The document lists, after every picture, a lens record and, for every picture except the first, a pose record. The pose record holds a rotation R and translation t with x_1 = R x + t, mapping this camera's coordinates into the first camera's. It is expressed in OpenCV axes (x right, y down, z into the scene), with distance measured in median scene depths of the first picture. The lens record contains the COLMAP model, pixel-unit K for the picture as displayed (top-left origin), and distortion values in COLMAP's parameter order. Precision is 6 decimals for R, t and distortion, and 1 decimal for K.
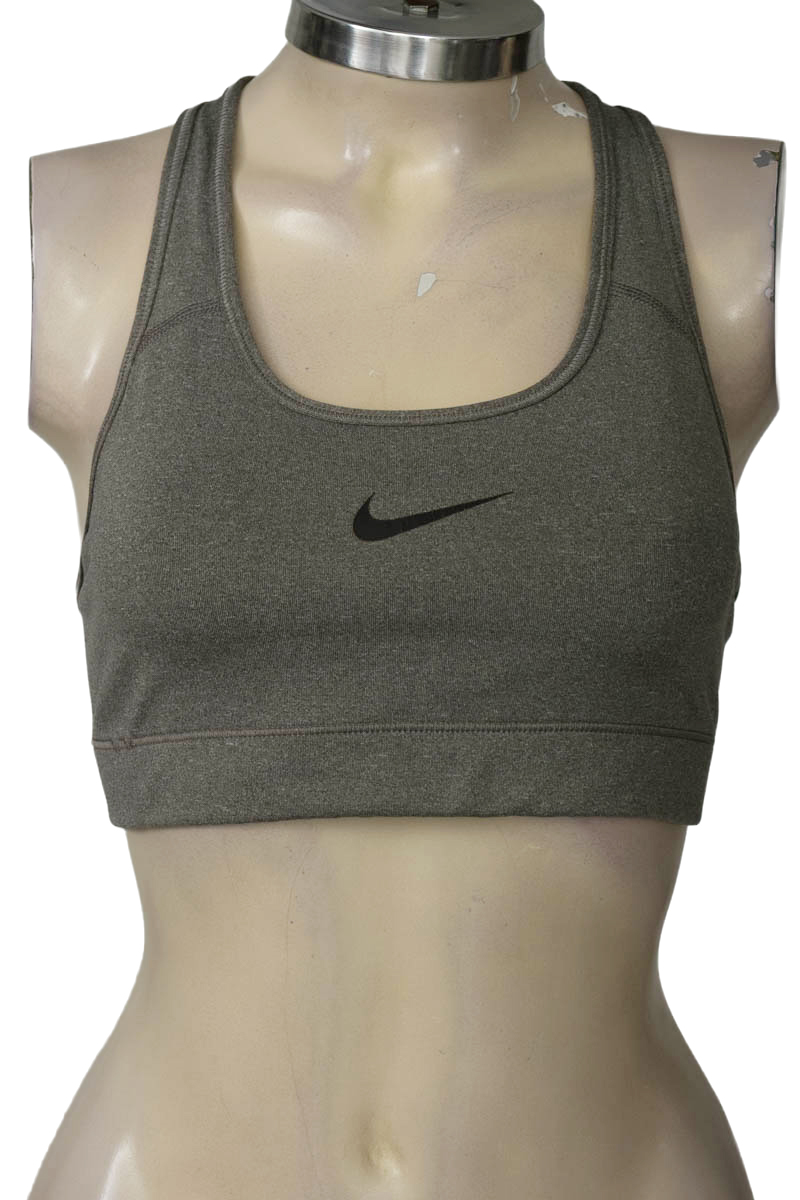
lens RADIAL K [[3035.0, 0, 374.6], [0, 3035.0, 598.6], [0, 0, 1]] dist [0.036331, 0.372794]
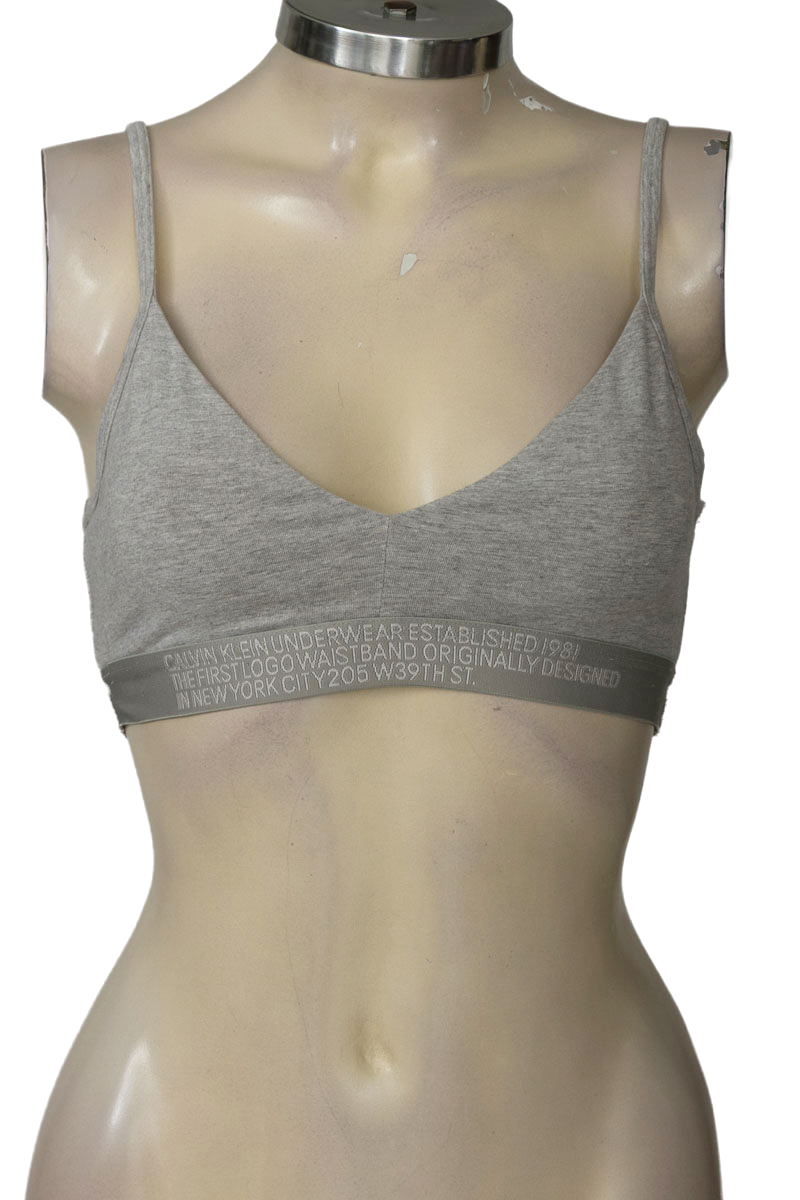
lens RADIAL K [[3107.5, 0, 400.9], [0, 3107.5, 623.3], [0, 0, 1]] dist [0.012030, 0.171850]
pose [[0.999582, -0.008971, 0.027472, -0.017337], [0.008614, 0.999877, 0.013103, 0.011479], [-0.027586, -0.012861, 0.999537, -0.122731]]
